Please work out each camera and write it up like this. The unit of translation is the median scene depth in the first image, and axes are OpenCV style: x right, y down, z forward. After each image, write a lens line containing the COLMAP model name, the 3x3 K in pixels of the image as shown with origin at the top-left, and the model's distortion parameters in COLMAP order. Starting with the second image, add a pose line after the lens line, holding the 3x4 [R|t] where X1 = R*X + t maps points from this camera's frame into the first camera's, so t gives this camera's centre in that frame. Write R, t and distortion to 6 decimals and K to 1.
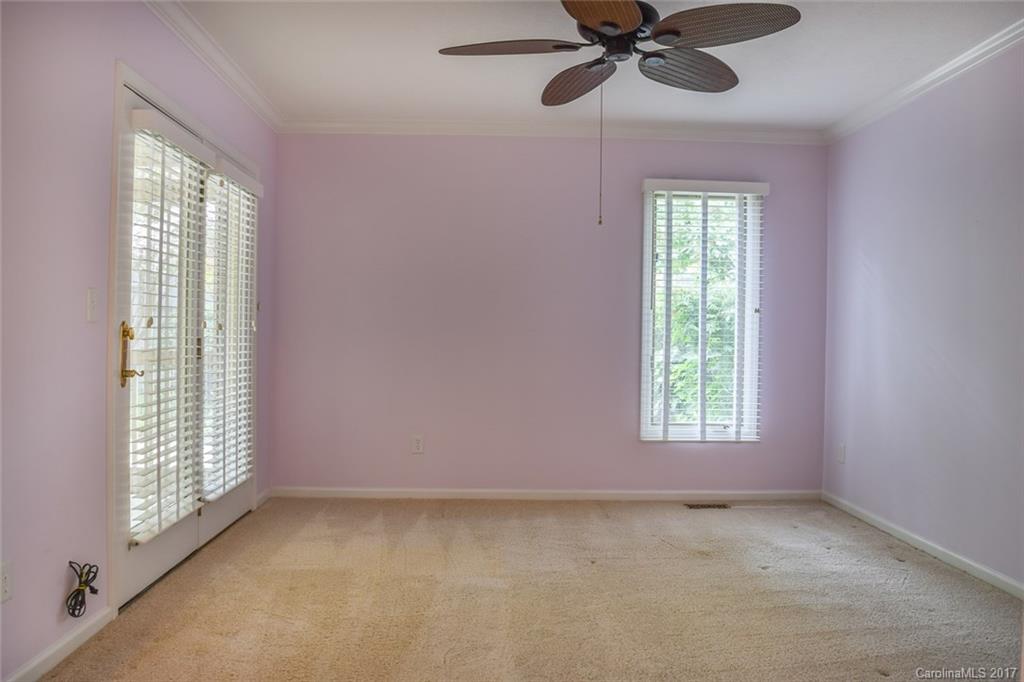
lens RADIAL K [[814.5, 0, 512.2], [0, 814.5, 361.8], [0, 0, 1]] dist [-0.081028, 0.004515]
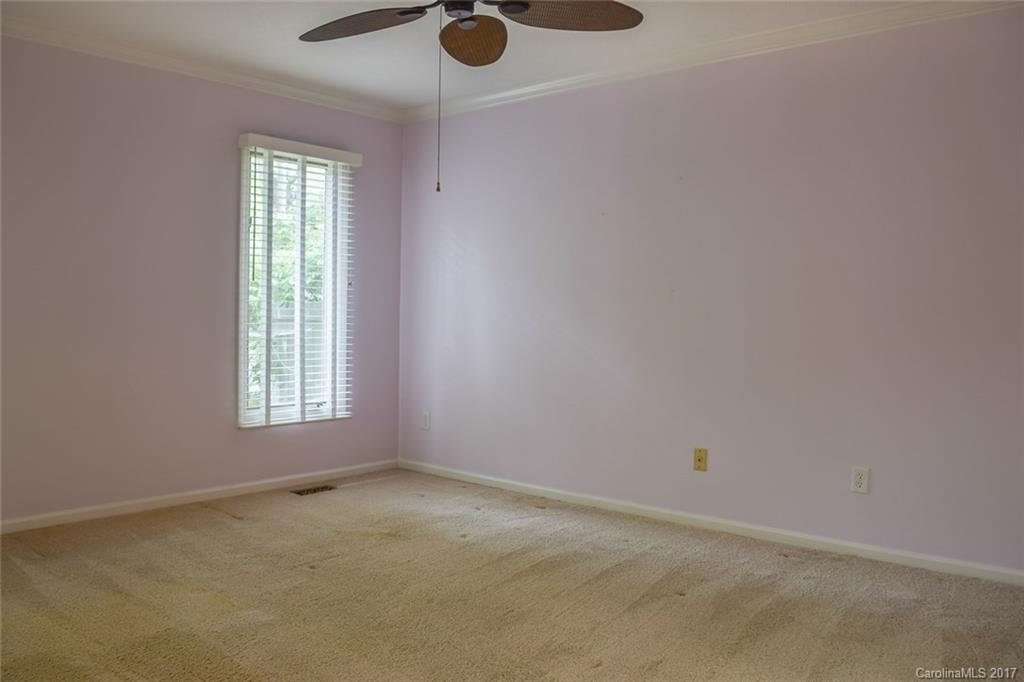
lens RADIAL K [[837.4, 0, 512.0], [0, 837.4, 341.0], [0, 0, 1]] dist [-0.048002, 0.001585]
pose [[0.684916, -0.030130, 0.727999, -0.300192], [0.023437, 0.999539, 0.019318, -0.008716], [-0.728245, 0.003831, 0.685306, 0.161661]]
